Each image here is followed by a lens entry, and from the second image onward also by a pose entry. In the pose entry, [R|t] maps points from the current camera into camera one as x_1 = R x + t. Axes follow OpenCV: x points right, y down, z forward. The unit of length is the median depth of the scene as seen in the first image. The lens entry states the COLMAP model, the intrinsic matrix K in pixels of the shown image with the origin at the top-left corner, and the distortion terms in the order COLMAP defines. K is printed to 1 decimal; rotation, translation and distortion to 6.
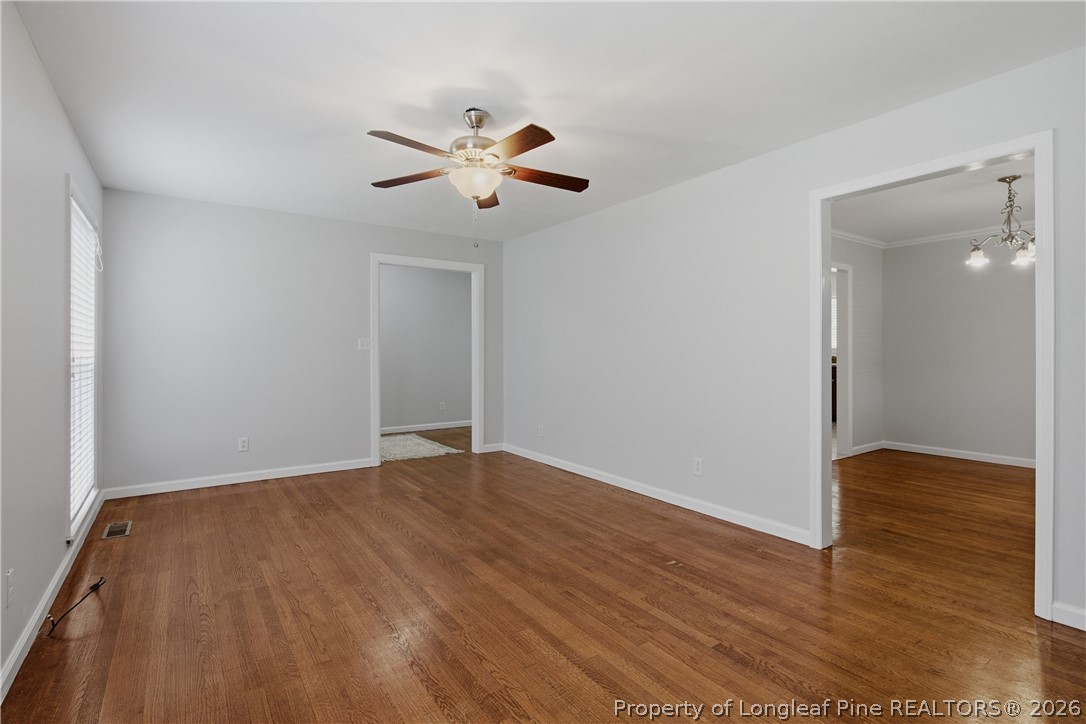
lens RADIAL K [[525.5, 0, 529.0], [0, 525.5, 352.2], [0, 0, 1]] dist [0.001873, -0.006001]
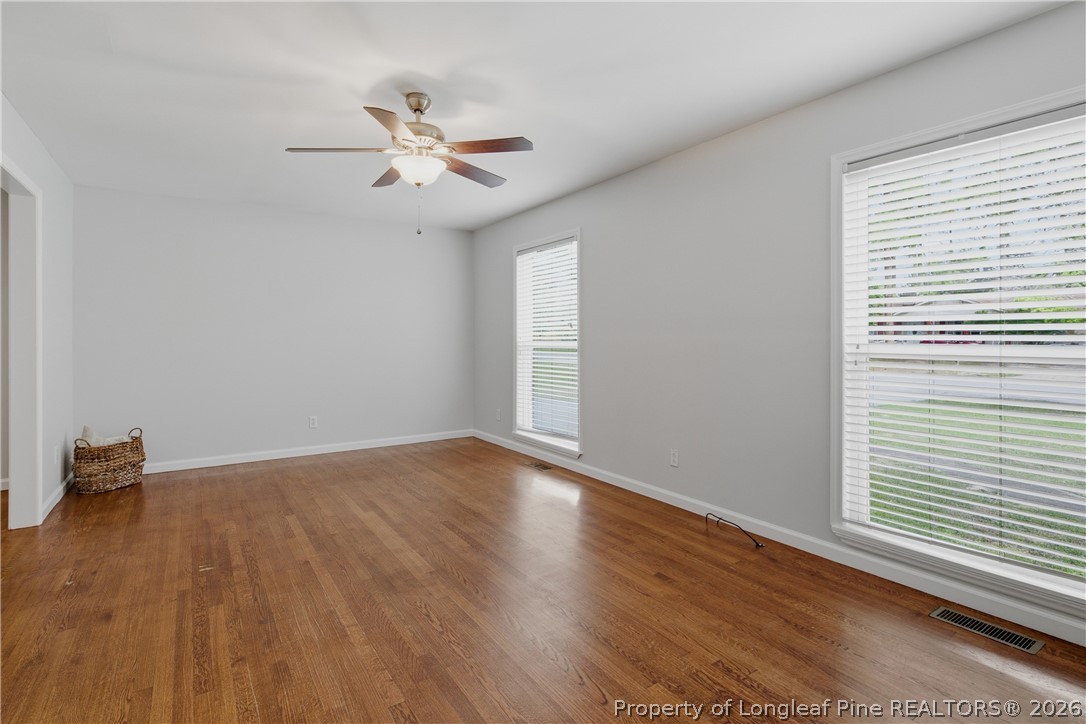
lens RADIAL K [[525.5, 0, 517.0], [0, 525.5, 333.9], [0, 0, 1]] dist [0.001873, -0.006001]
pose [[-0.999169, 0.005823, 0.040353, -0.270712], [0.005929, 0.999979, 0.002500, -0.009561], [-0.040338, 0.002737, -0.999182, 1.646636]]
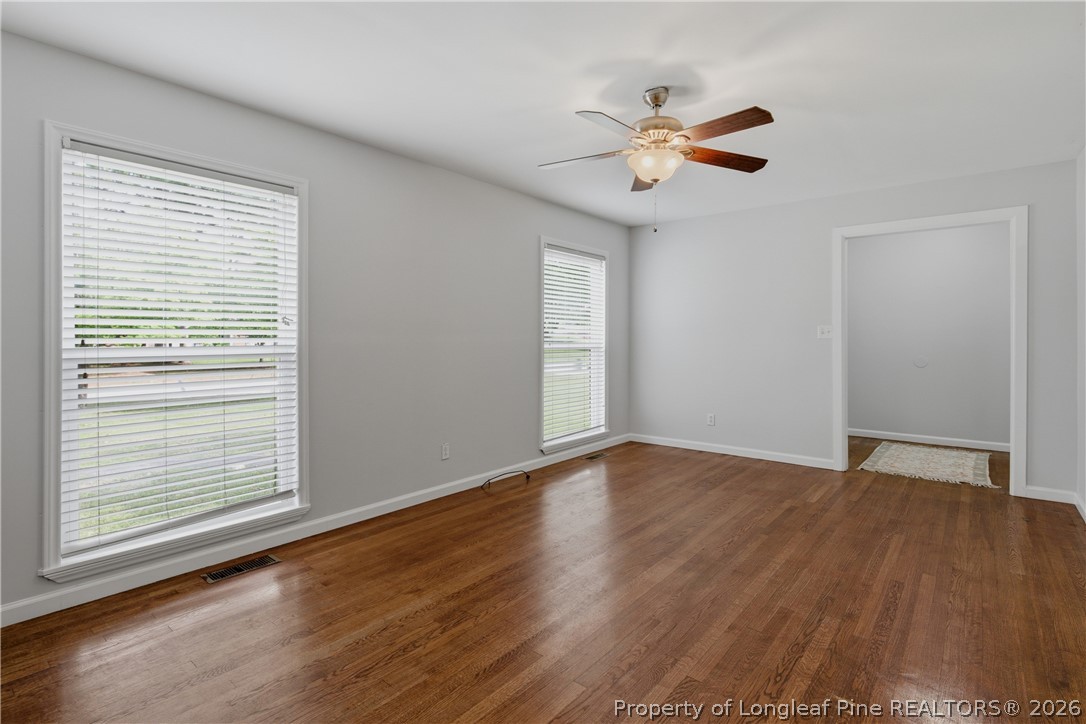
lens RADIAL K [[525.5, 0, 556.4], [0, 525.5, 347.7], [0, 0, 1]] dist [0.001873, -0.006001]
pose [[0.290312, 0.018912, -0.956745, 0.636694], [-0.005703, 0.999821, 0.018033, -0.004334], [0.956915, 0.000222, 0.290368, 0.450876]]
